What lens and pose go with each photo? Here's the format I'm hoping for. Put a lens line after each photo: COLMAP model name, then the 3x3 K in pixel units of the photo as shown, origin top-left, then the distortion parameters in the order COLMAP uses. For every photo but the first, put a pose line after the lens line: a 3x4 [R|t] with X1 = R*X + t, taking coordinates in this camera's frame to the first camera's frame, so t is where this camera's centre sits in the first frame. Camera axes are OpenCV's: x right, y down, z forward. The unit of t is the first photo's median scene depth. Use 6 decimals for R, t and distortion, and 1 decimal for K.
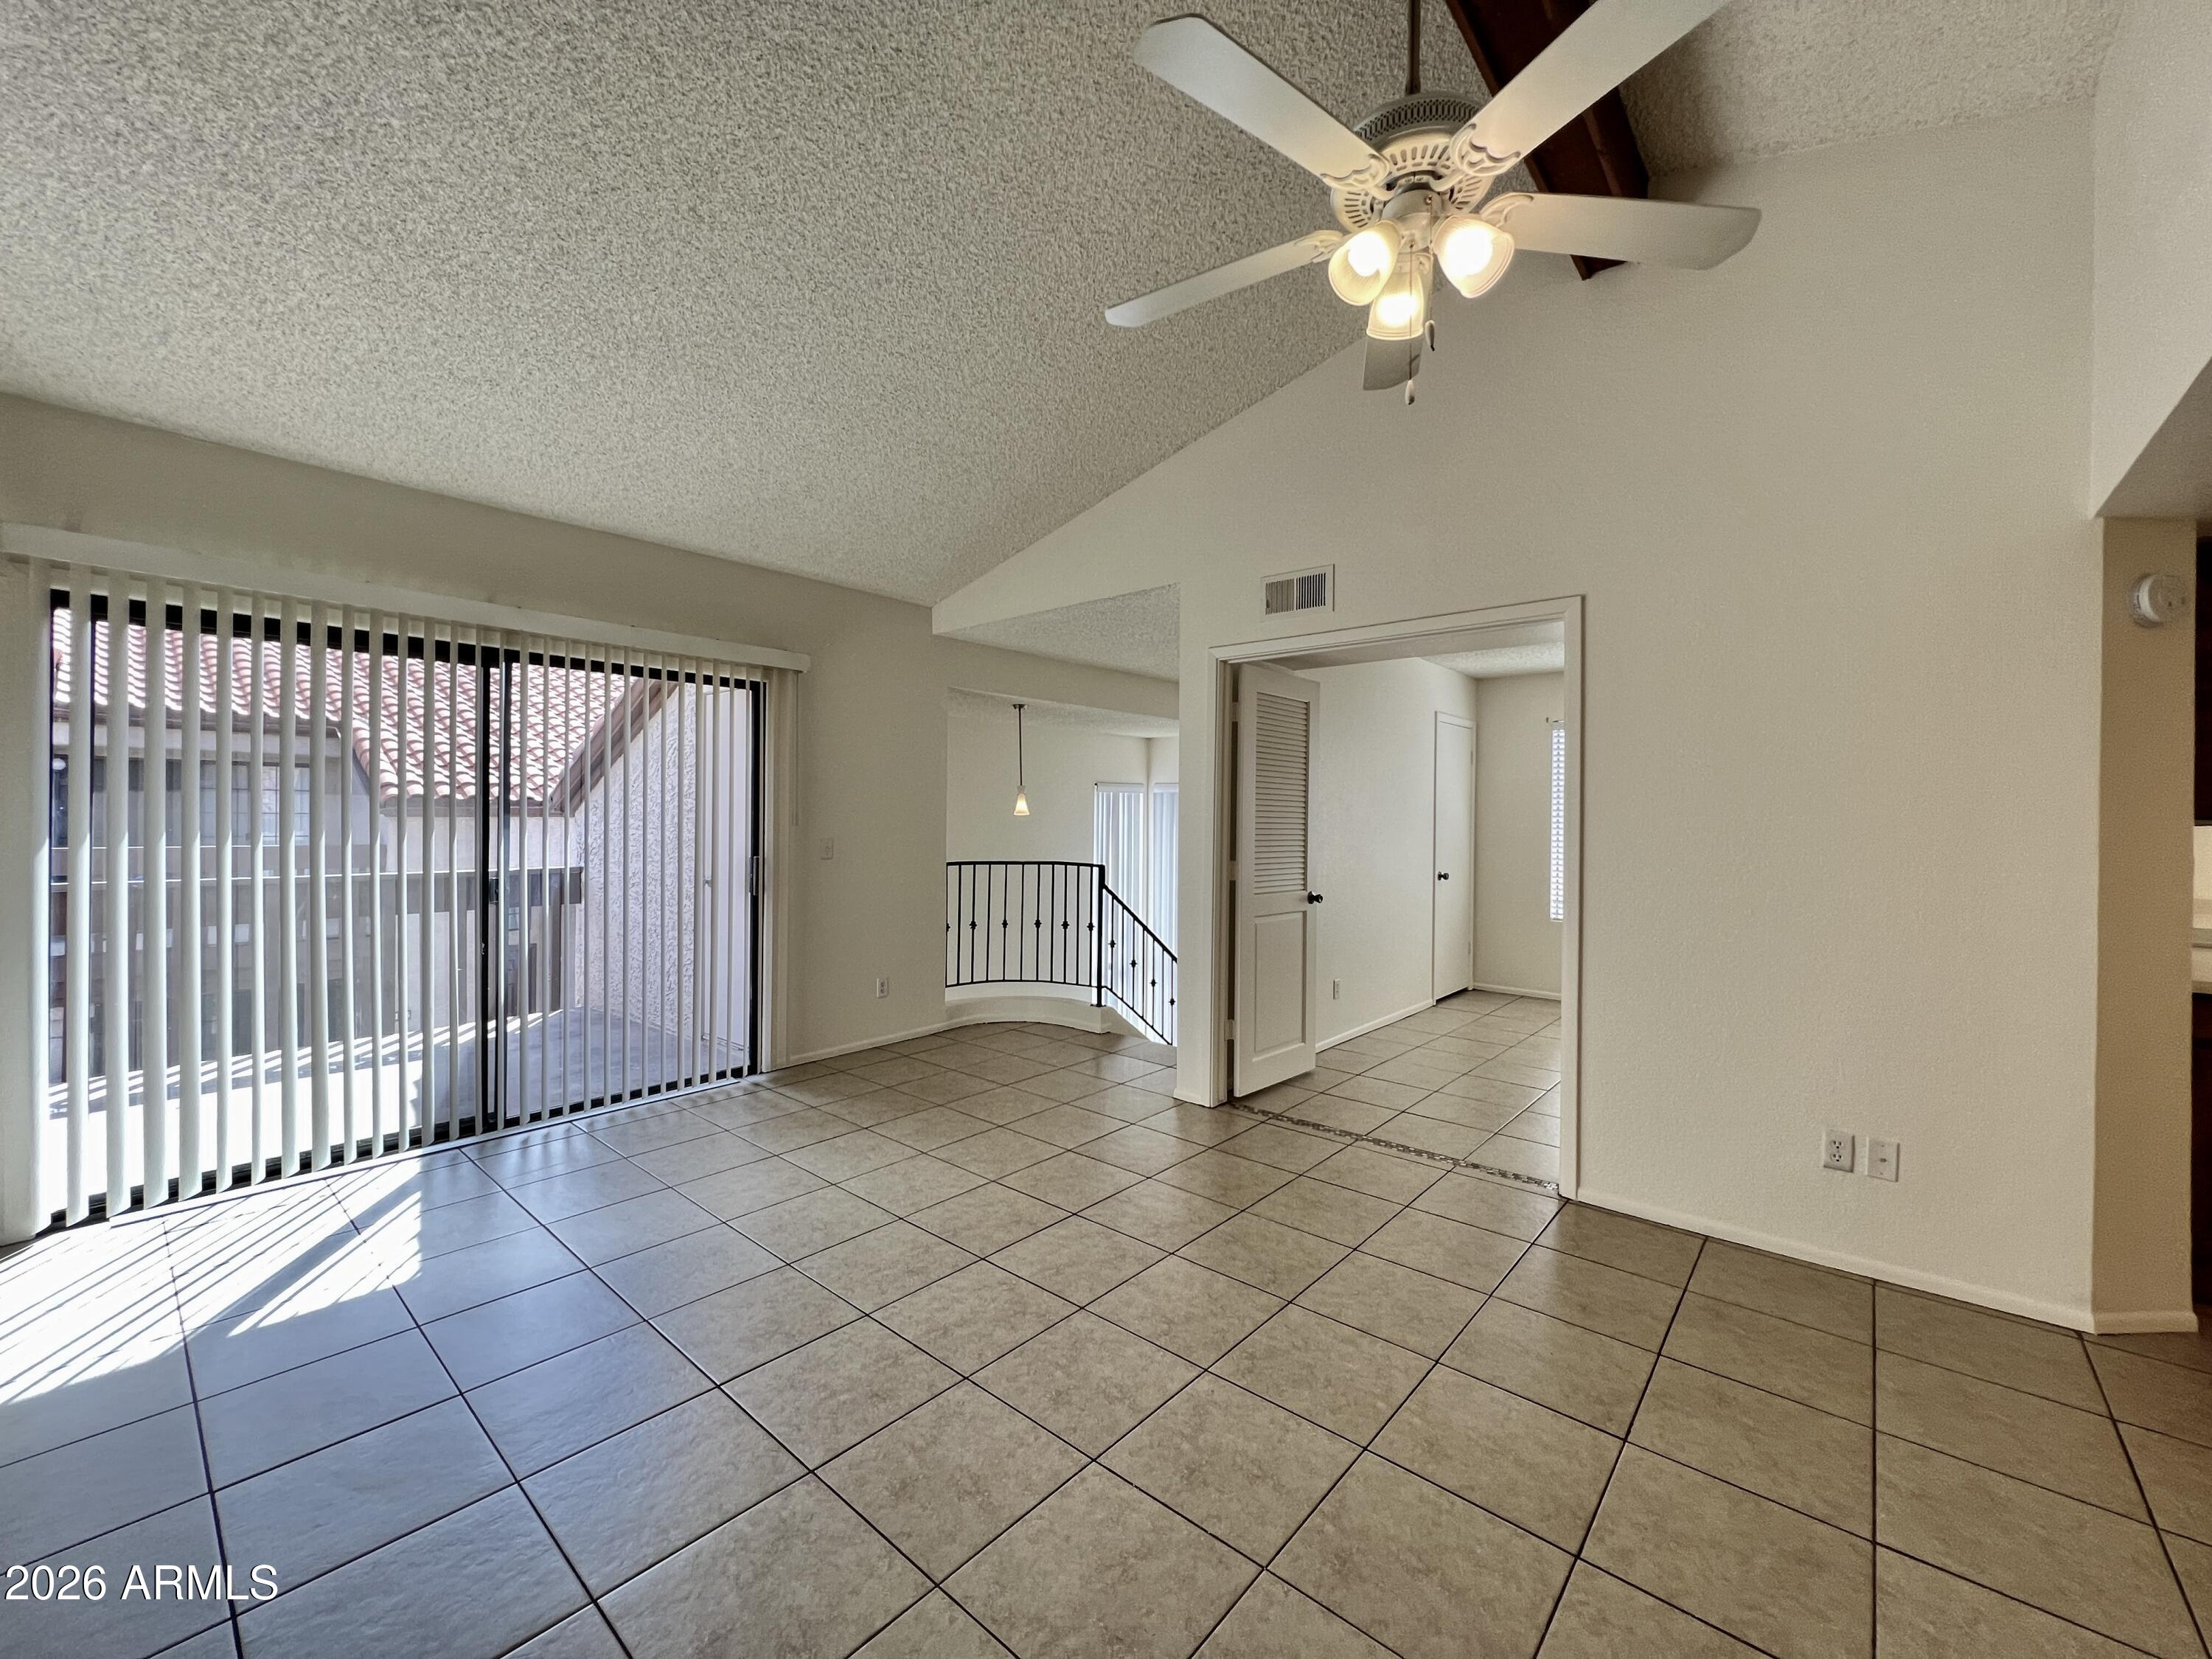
lens RADIAL K [[893.7, 0, 1100.7], [0, 893.7, 828.4], [0, 0, 1]] dist [-0.000895, -0.000036]
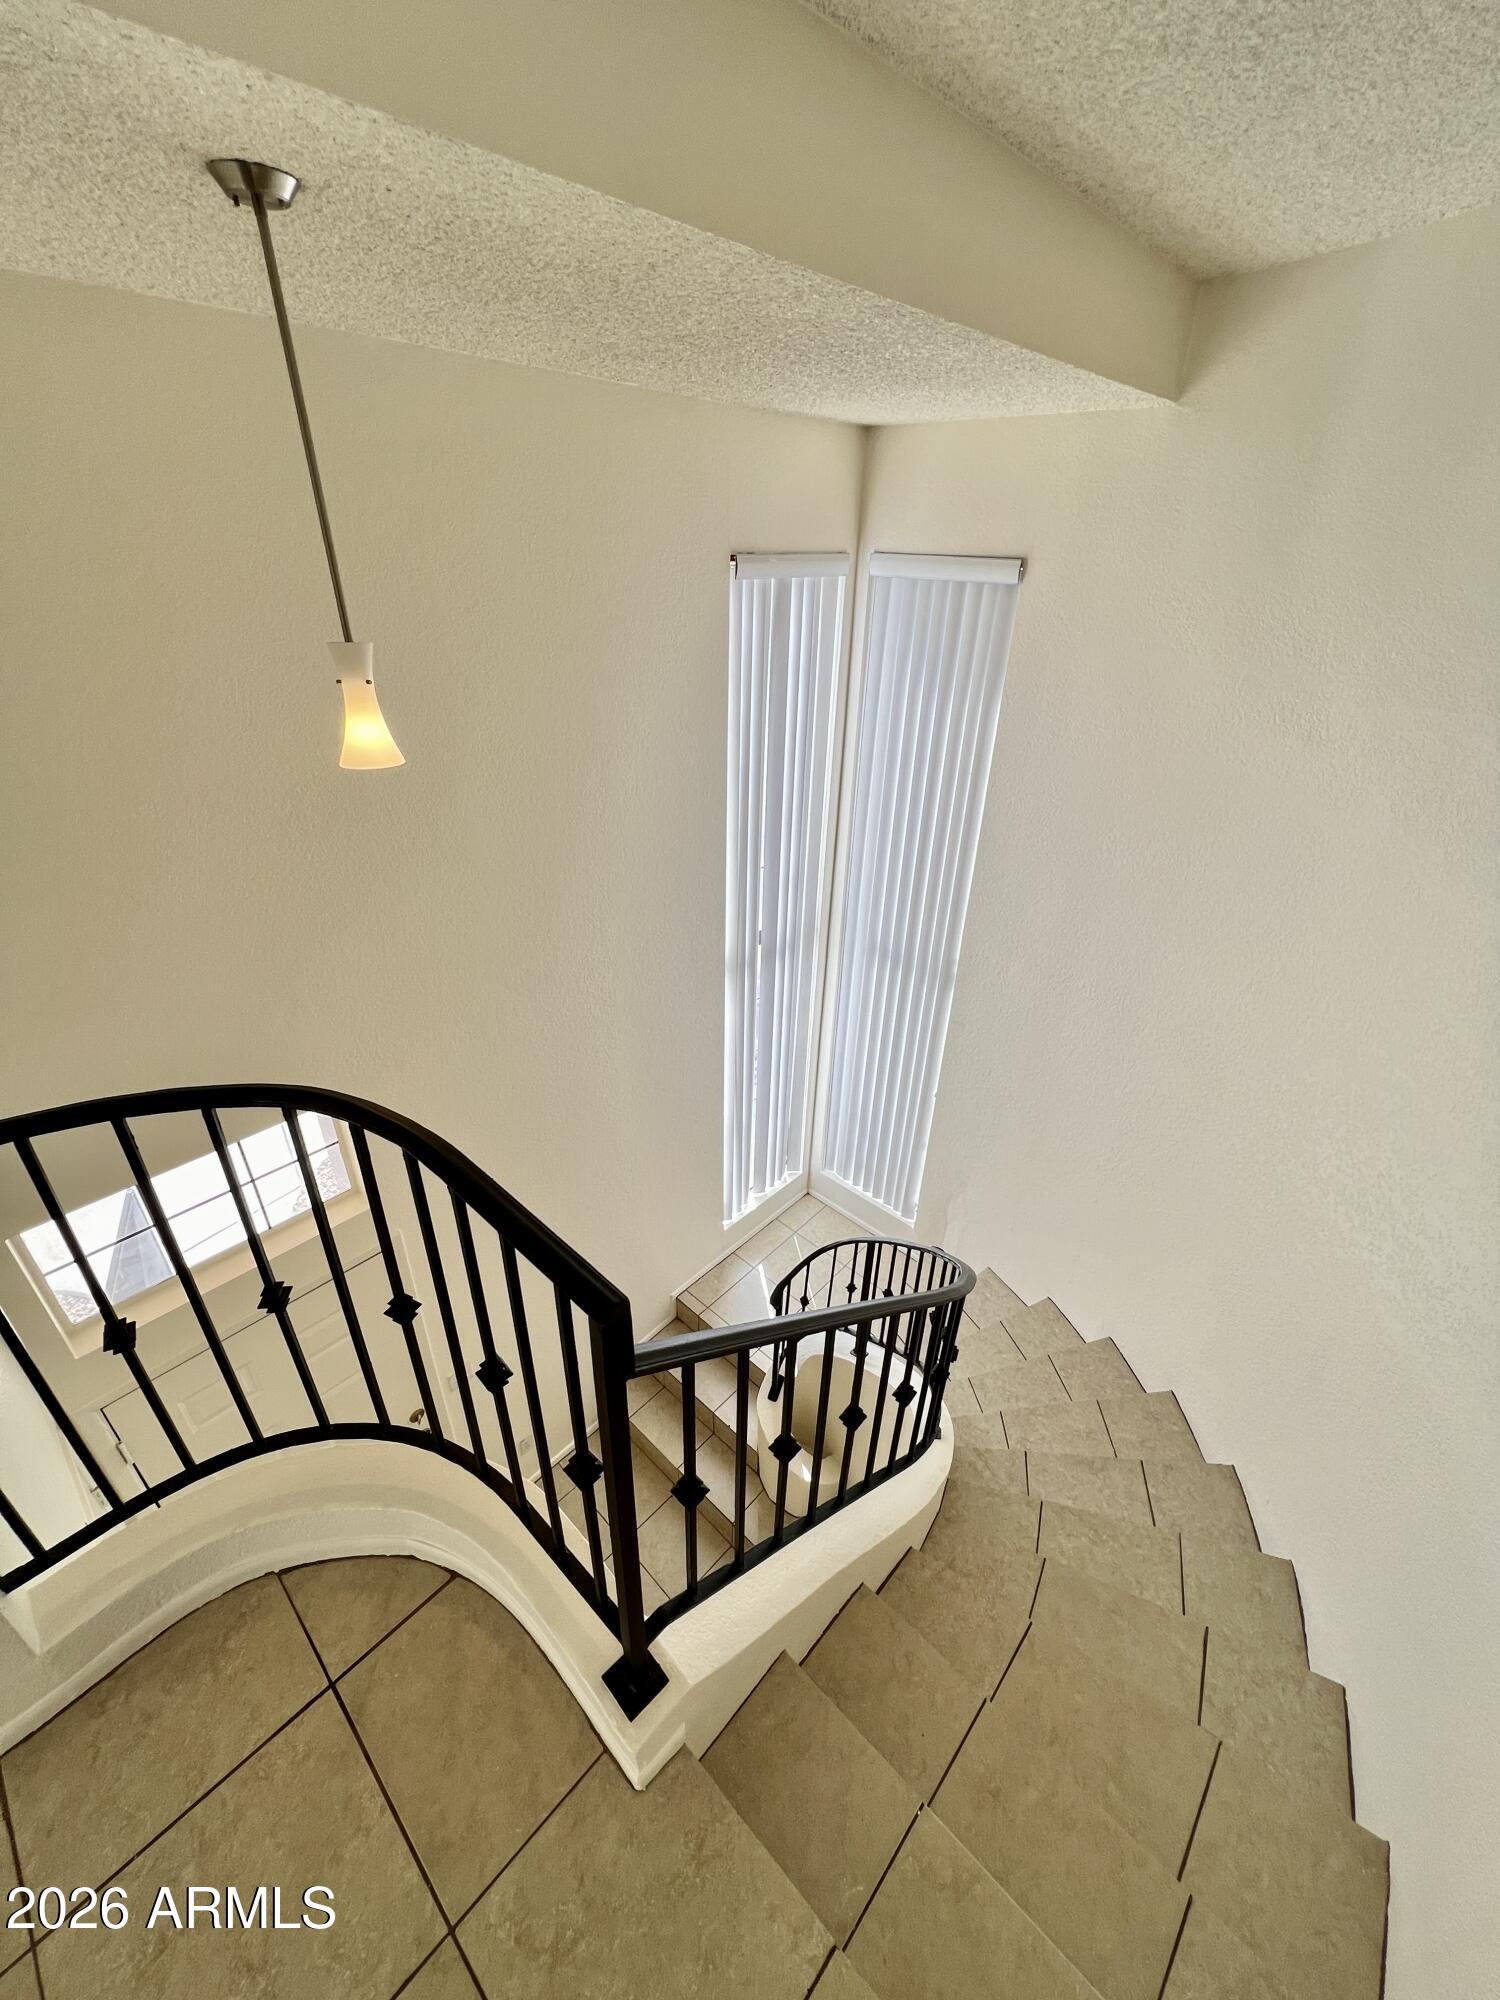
lens RADIAL K [[808.0, 0, 744.3], [0, 808.0, 987.4], [0, 0, 1]] dist [-0.000895, -0.000036]
pose [[0.998566, 0.047135, -0.025378, 0.017657], [-0.029187, 0.876777, 0.480011, -0.052386], [0.044877, -0.478582, 0.876895, 0.558321]]
